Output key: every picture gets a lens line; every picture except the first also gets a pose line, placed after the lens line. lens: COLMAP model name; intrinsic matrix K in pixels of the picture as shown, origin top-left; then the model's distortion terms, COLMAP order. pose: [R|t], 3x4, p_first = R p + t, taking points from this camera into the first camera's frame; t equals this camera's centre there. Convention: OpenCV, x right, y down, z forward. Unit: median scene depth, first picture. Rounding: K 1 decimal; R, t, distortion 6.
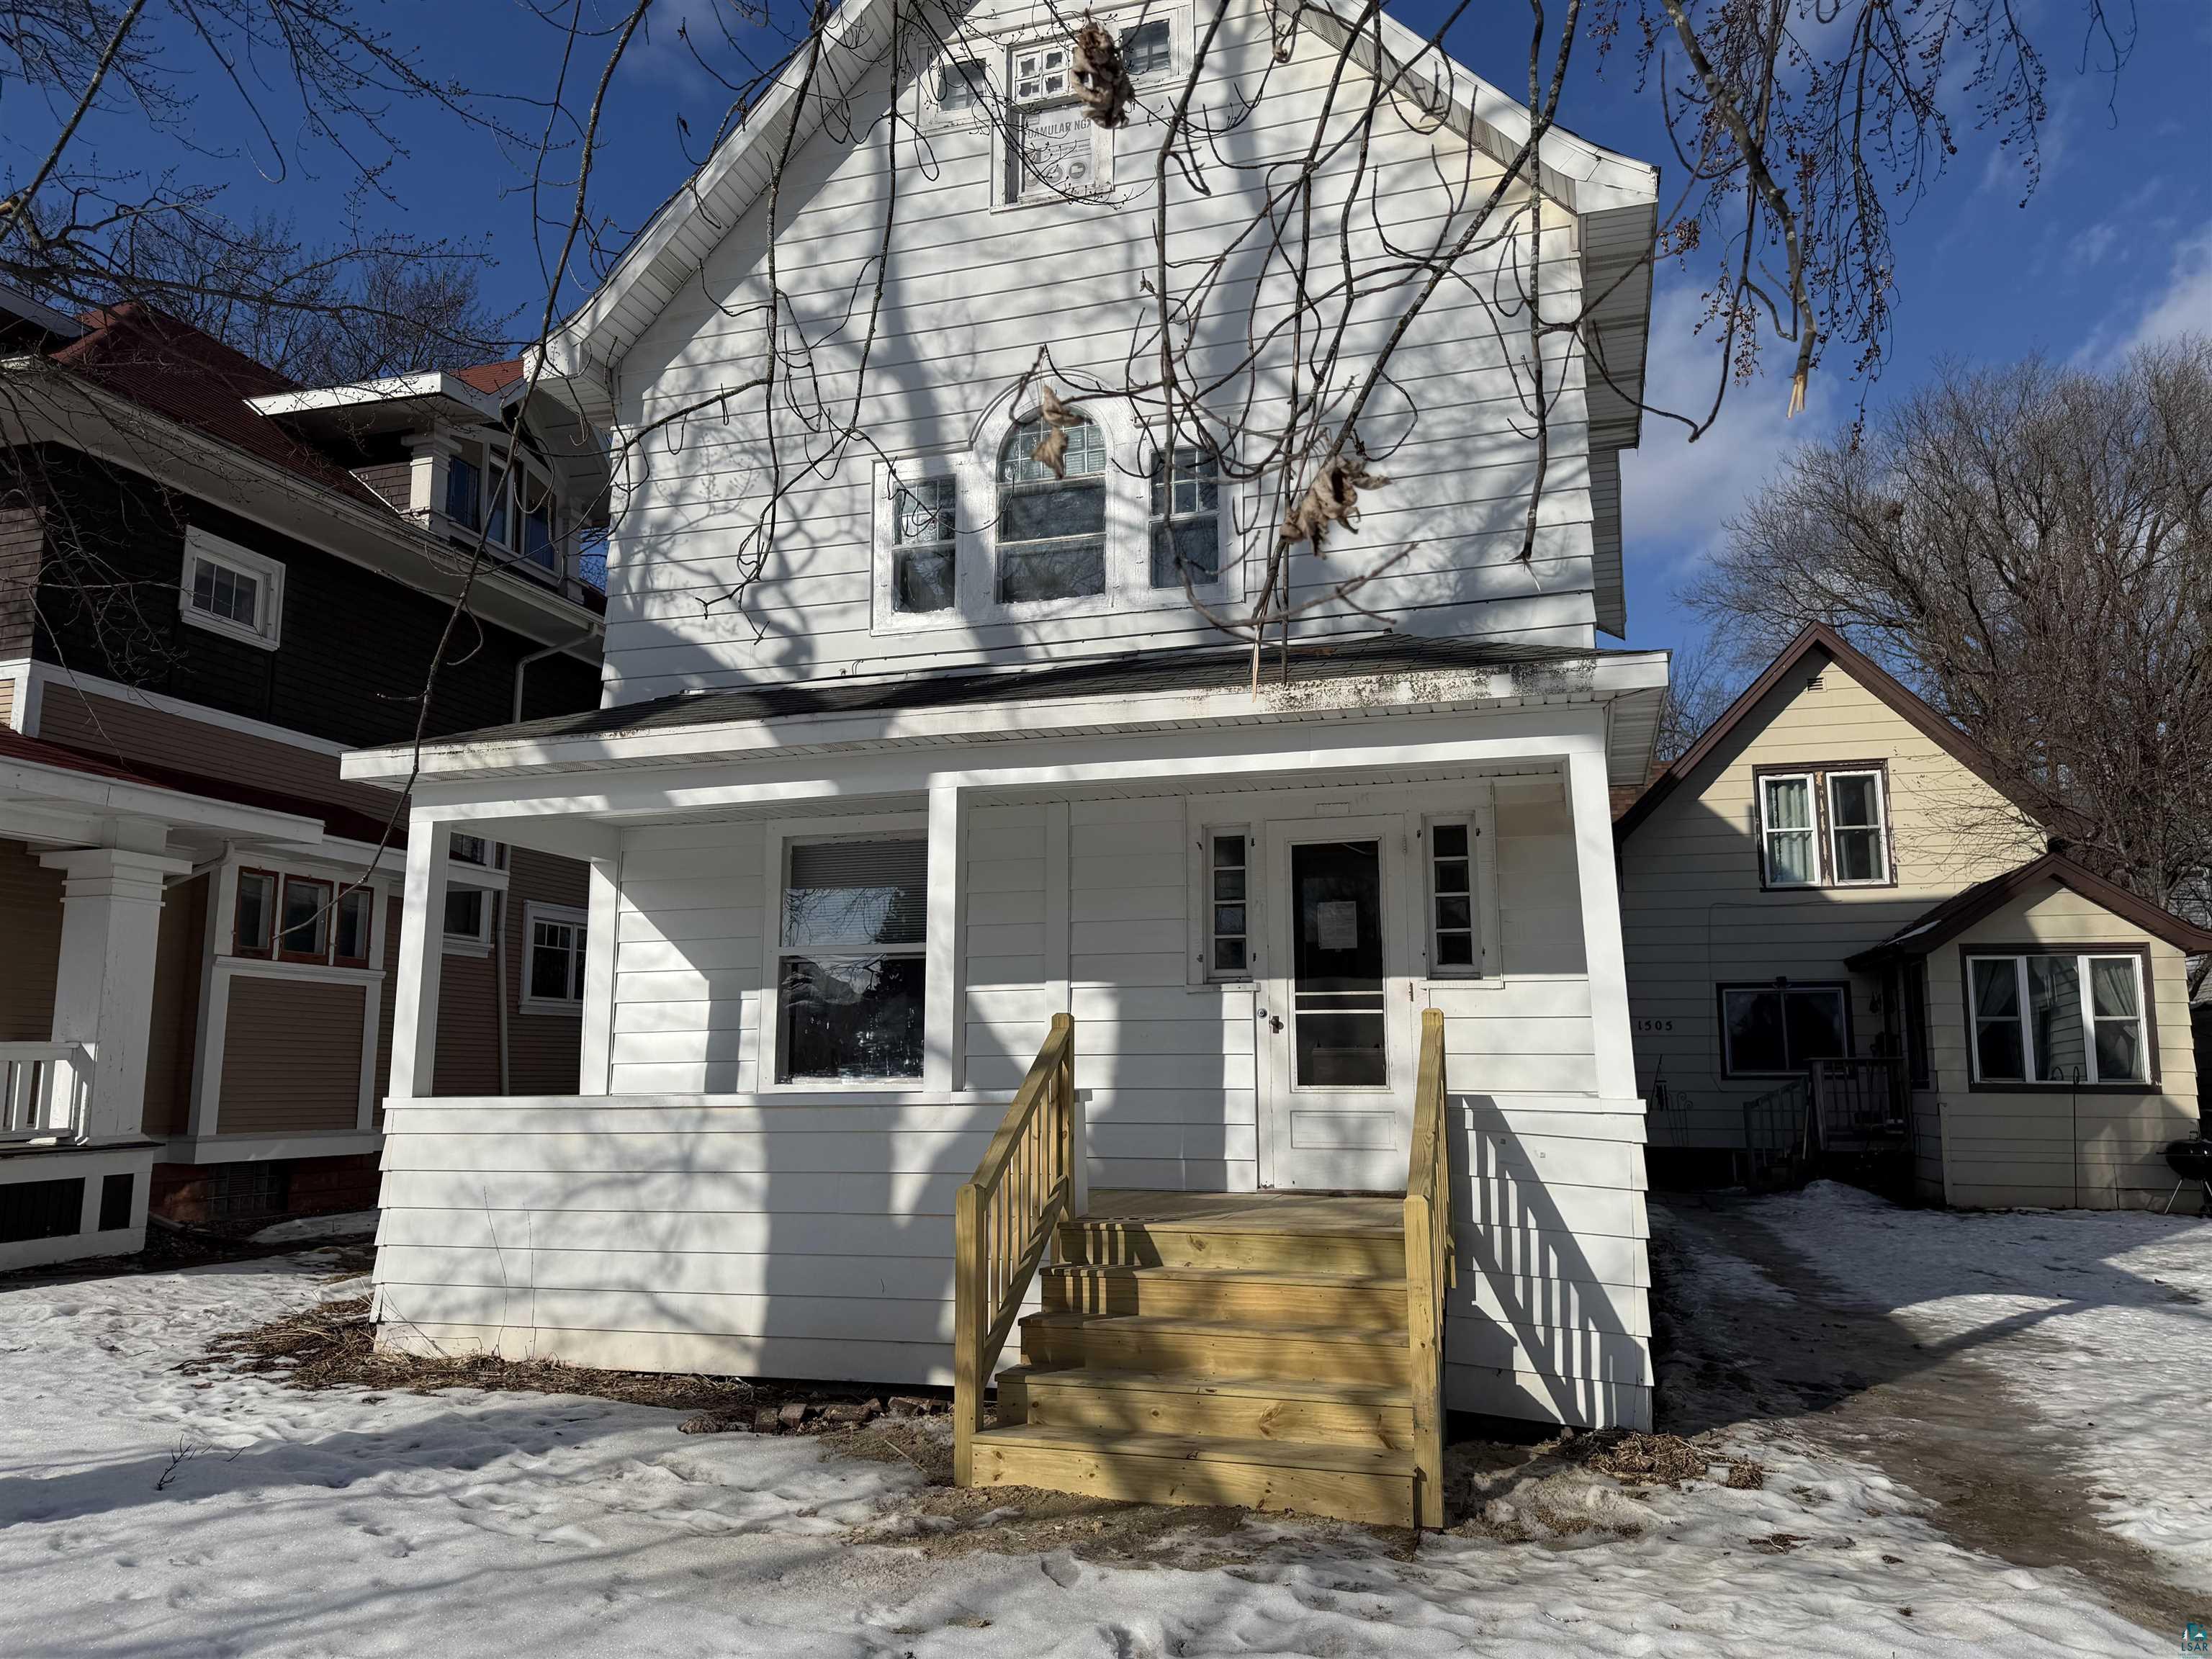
lens RADIAL K [[1559.2, 0, 1095.7], [0, 1559.2, 835.4], [0, 0, 1]] dist [0.060754, -0.001501]
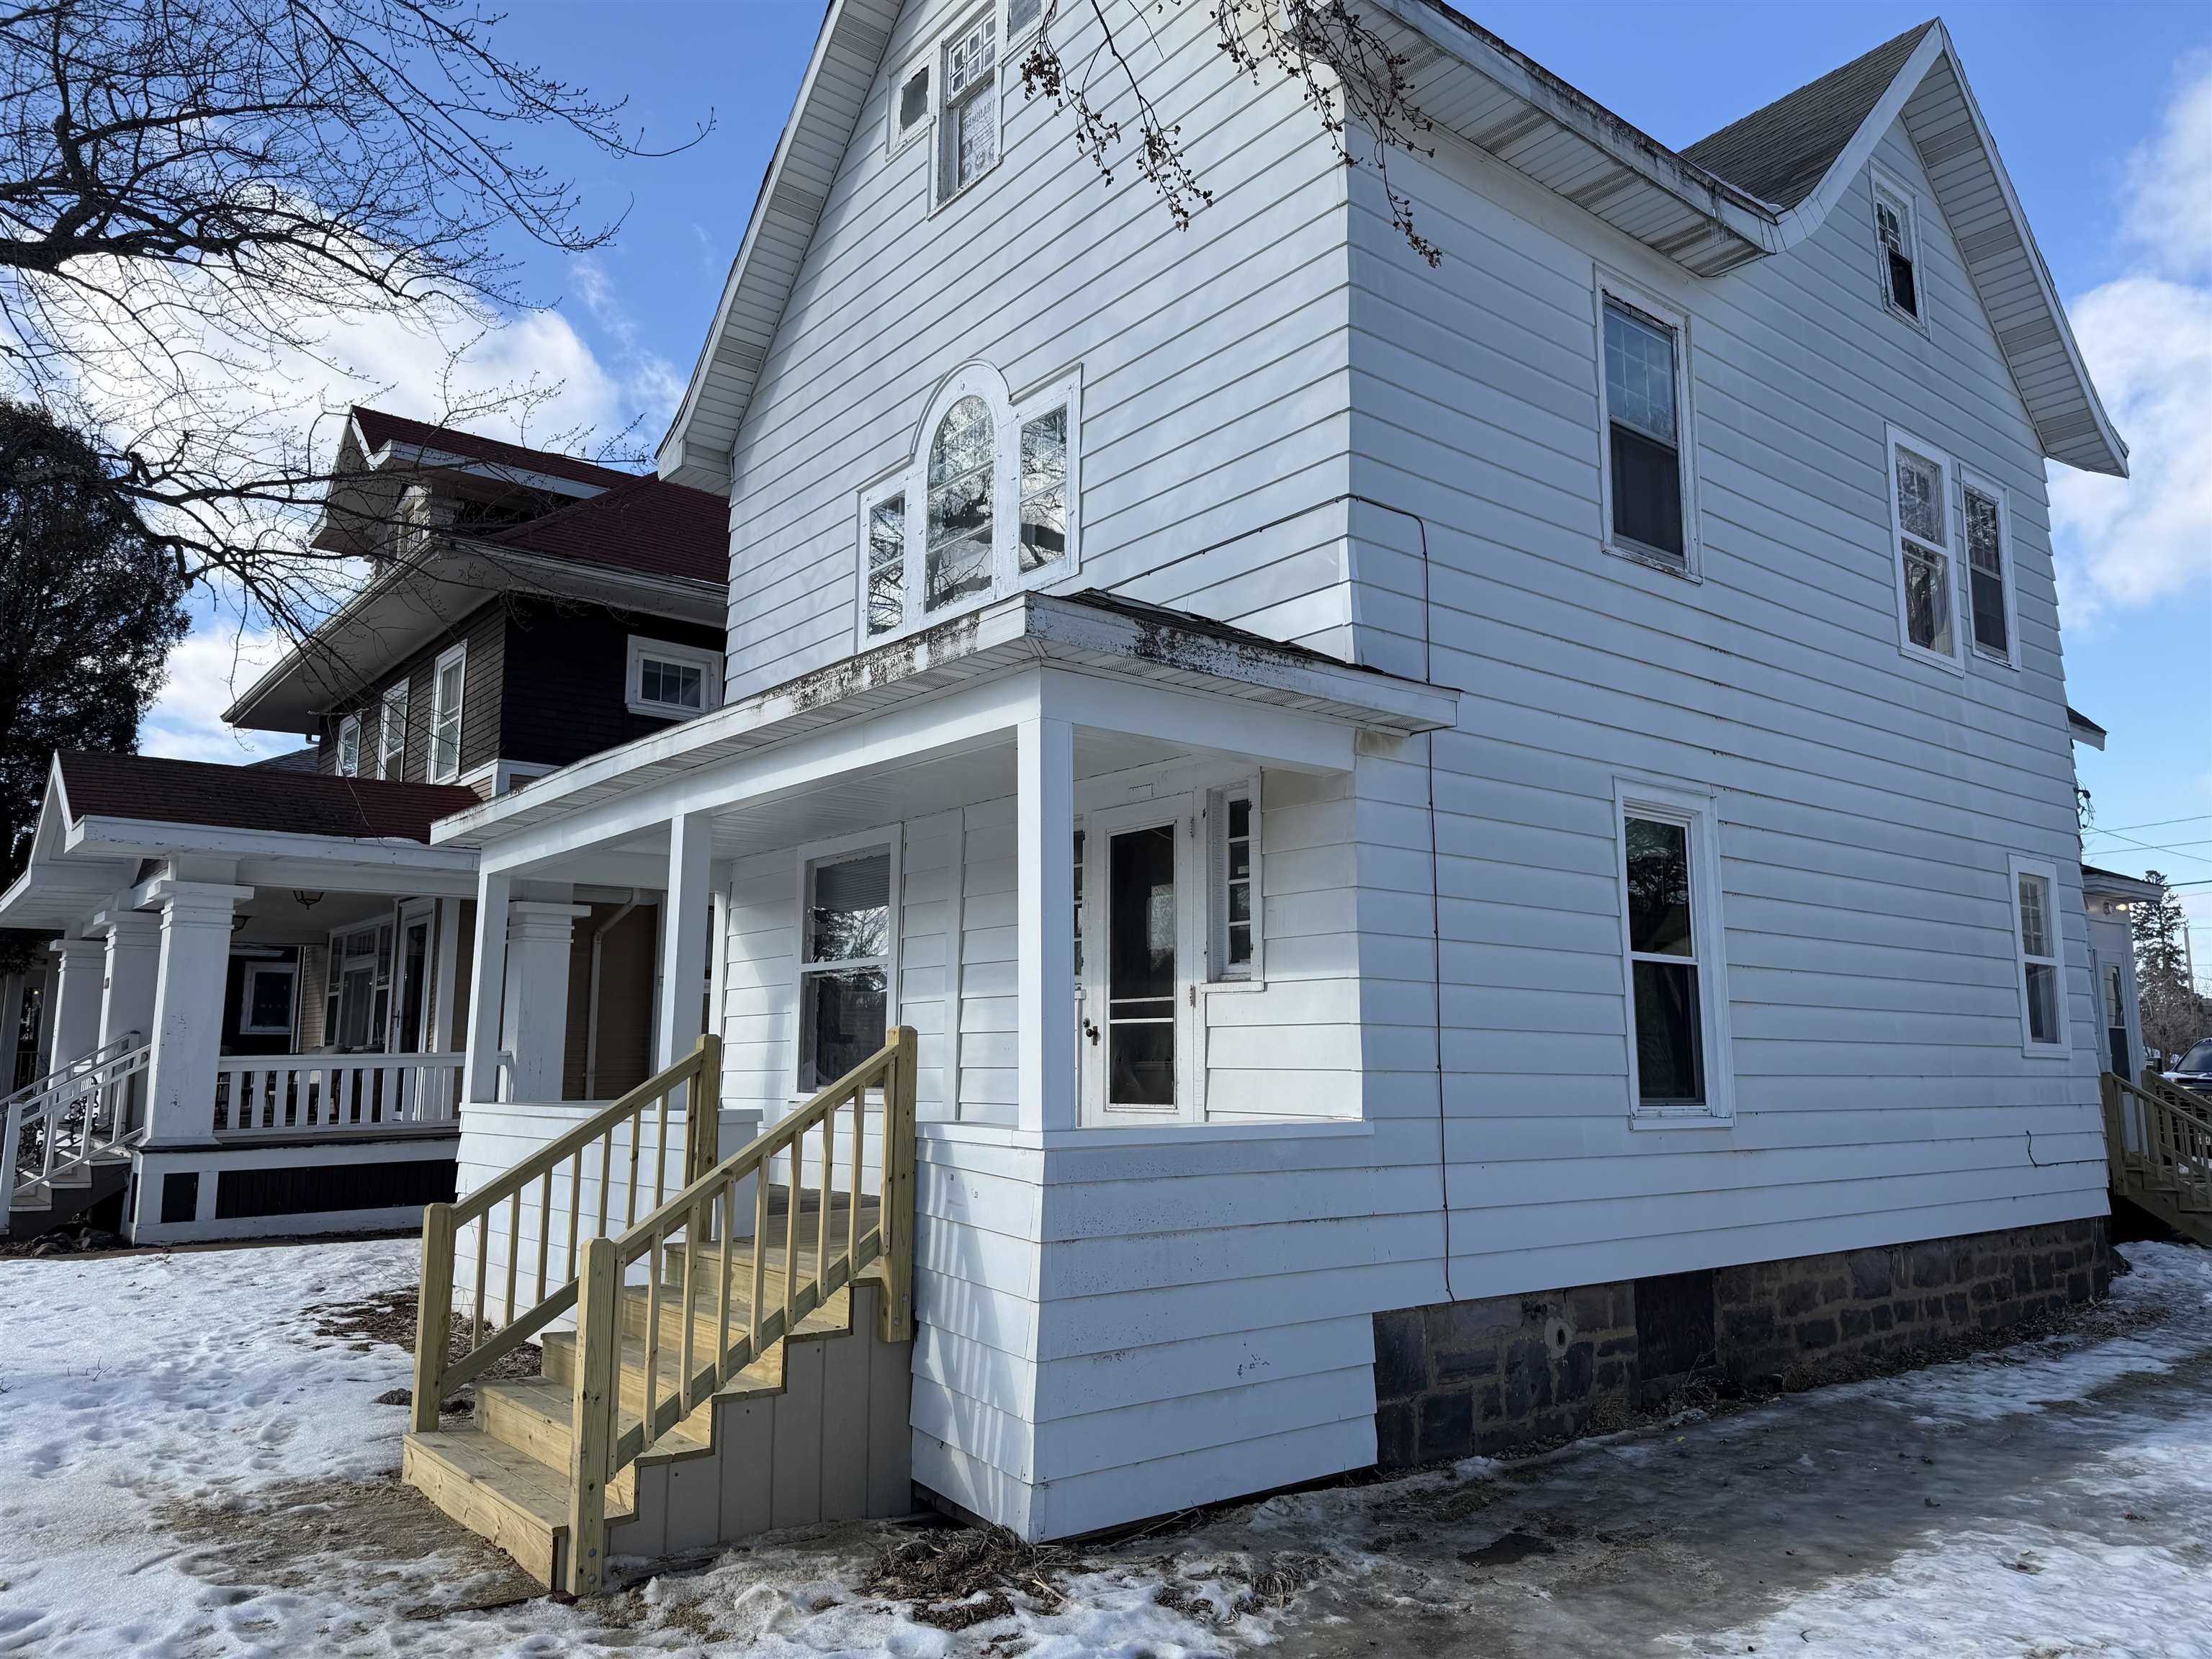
lens RADIAL K [[1559.2, 0, 1098.9], [0, 1559.2, 834.9], [0, 0, 1]] dist [0.060754, -0.001501]
pose [[0.838988, -0.079509, -0.538309, 0.630778], [0.084155, 0.996324, -0.015998, 0.020033], [0.537602, -0.031879, 0.842596, 0.246752]]
